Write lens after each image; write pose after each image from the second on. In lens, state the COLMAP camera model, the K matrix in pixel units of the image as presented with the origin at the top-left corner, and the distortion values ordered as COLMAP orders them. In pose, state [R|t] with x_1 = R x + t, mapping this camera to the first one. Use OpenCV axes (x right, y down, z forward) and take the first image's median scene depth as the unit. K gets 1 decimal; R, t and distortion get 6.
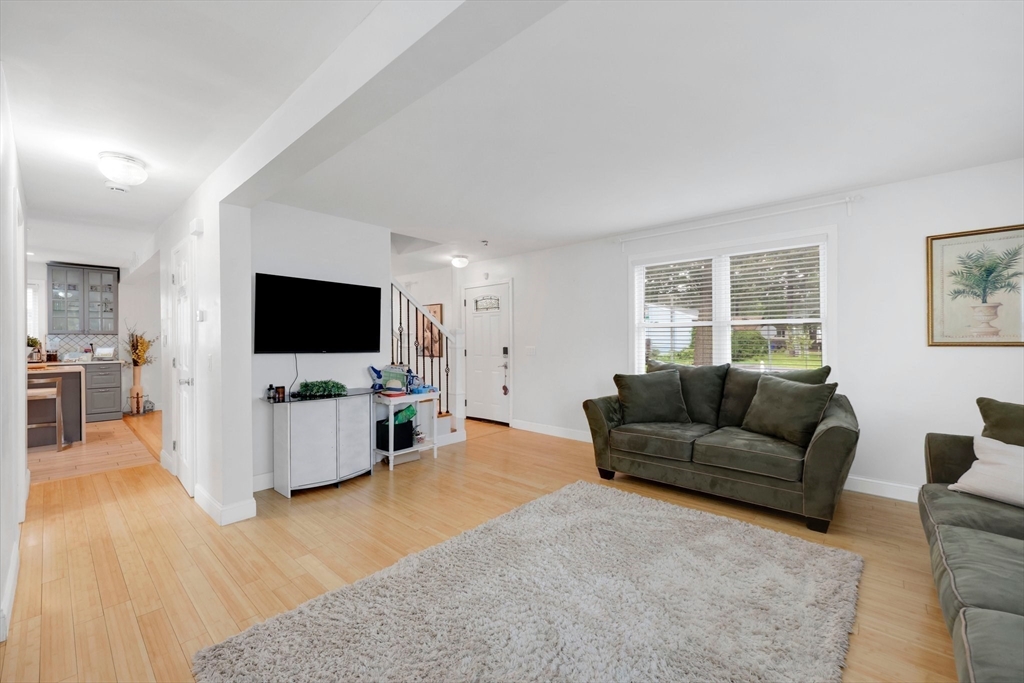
lens RADIAL K [[413.5, 0, 502.7], [0, 413.5, 340.5], [0, 0, 1]] dist [0.002729, 0.000349]
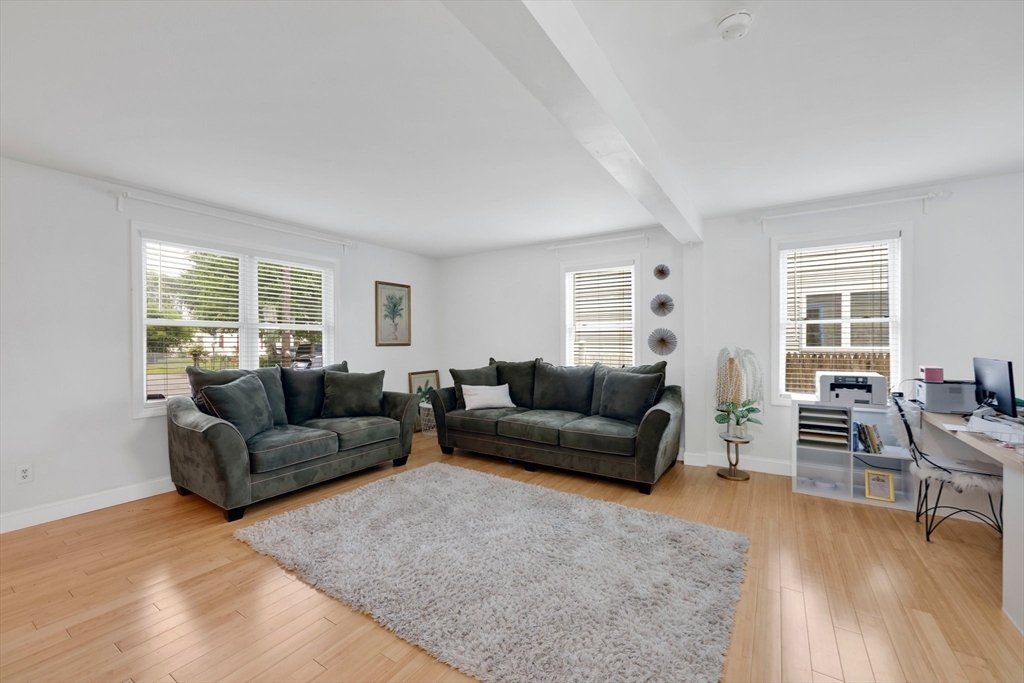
lens RADIAL K [[413.5, 0, 501.9], [0, 413.5, 344.1], [0, 0, 1]] dist [0.002729, 0.000349]
pose [[-0.150578, -0.000582, 0.988598, -0.740542], [-0.000535, 1.000000, 0.000507, 0.005352], [-0.988598, -0.000452, -0.150578, 0.777692]]
